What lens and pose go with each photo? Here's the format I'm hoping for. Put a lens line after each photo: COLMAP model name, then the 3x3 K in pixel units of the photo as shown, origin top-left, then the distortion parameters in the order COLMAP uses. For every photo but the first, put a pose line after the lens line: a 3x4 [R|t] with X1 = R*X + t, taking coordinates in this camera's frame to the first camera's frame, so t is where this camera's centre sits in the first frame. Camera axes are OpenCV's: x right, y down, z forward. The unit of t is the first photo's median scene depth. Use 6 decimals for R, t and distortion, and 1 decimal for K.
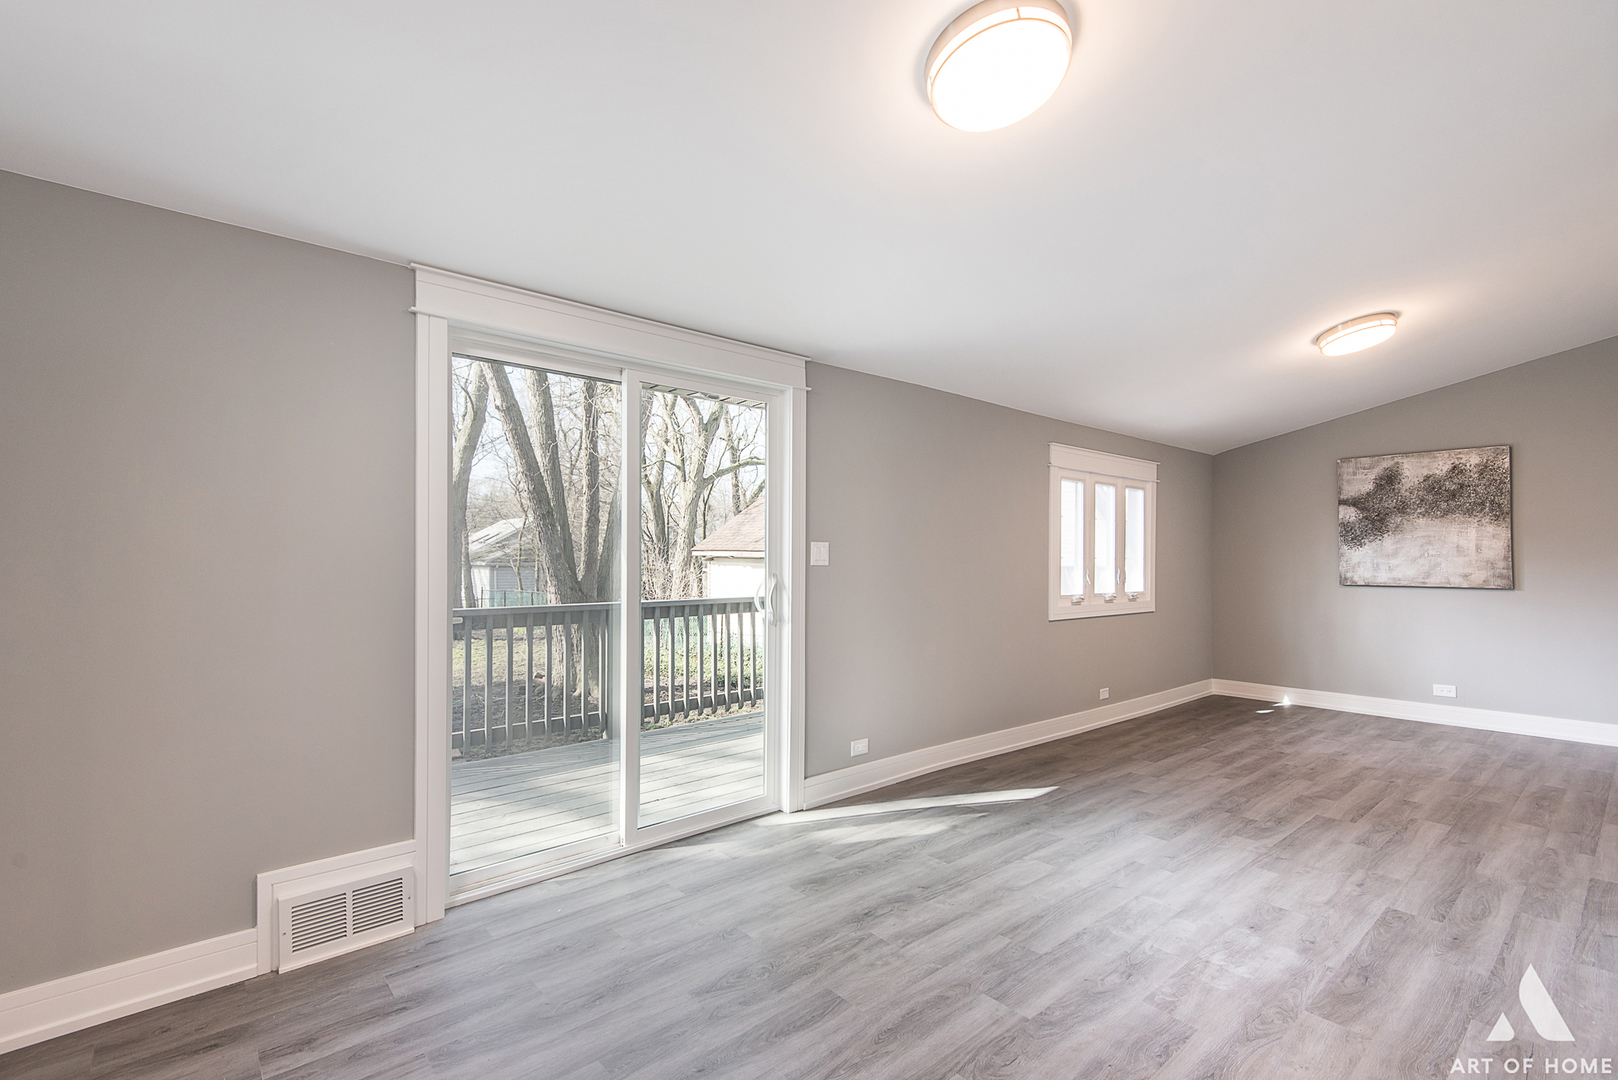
lens RADIAL K [[729.9, 0, 796.9], [0, 729.9, 539.9], [0, 0, 1]] dist [0.003534, -0.000734]
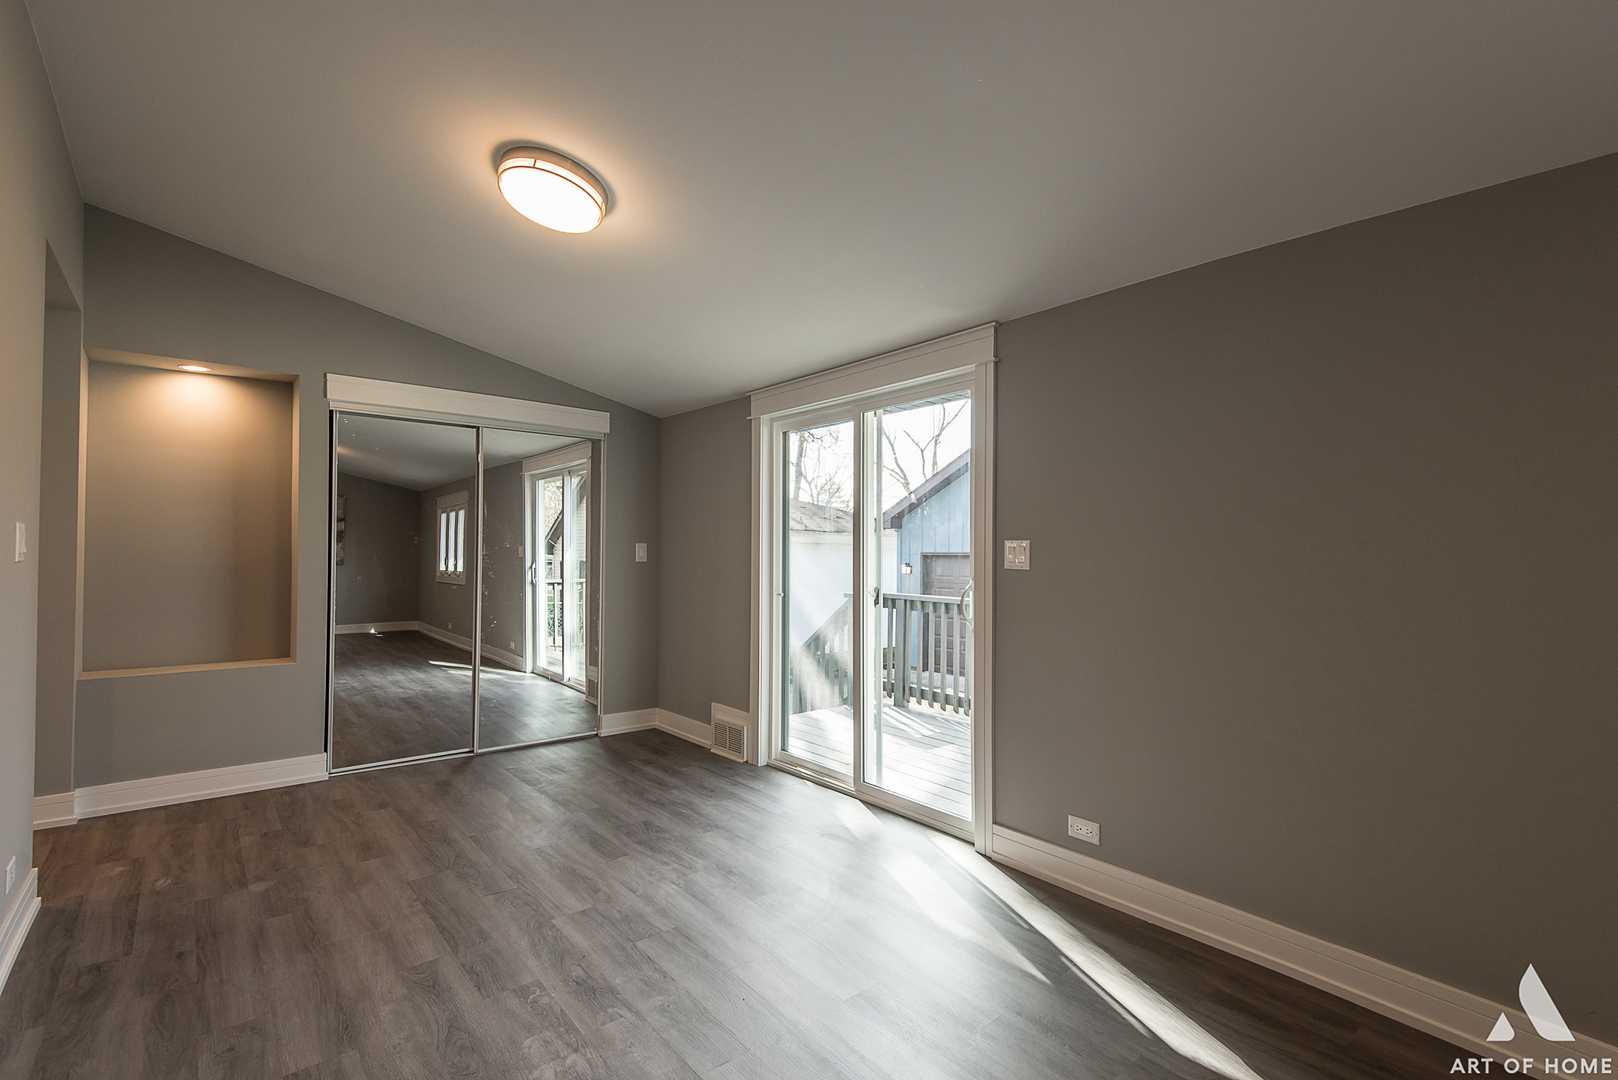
lens RADIAL K [[729.9, 0, 796.9], [0, 729.9, 544.5], [0, 0, 1]] dist [0.003534, -0.000734]
pose [[-0.001146, -0.013194, -0.999912, 1.377962], [-0.002095, 0.999911, -0.013192, 0.030931], [0.999997, 0.002080, -0.001174, 1.248179]]
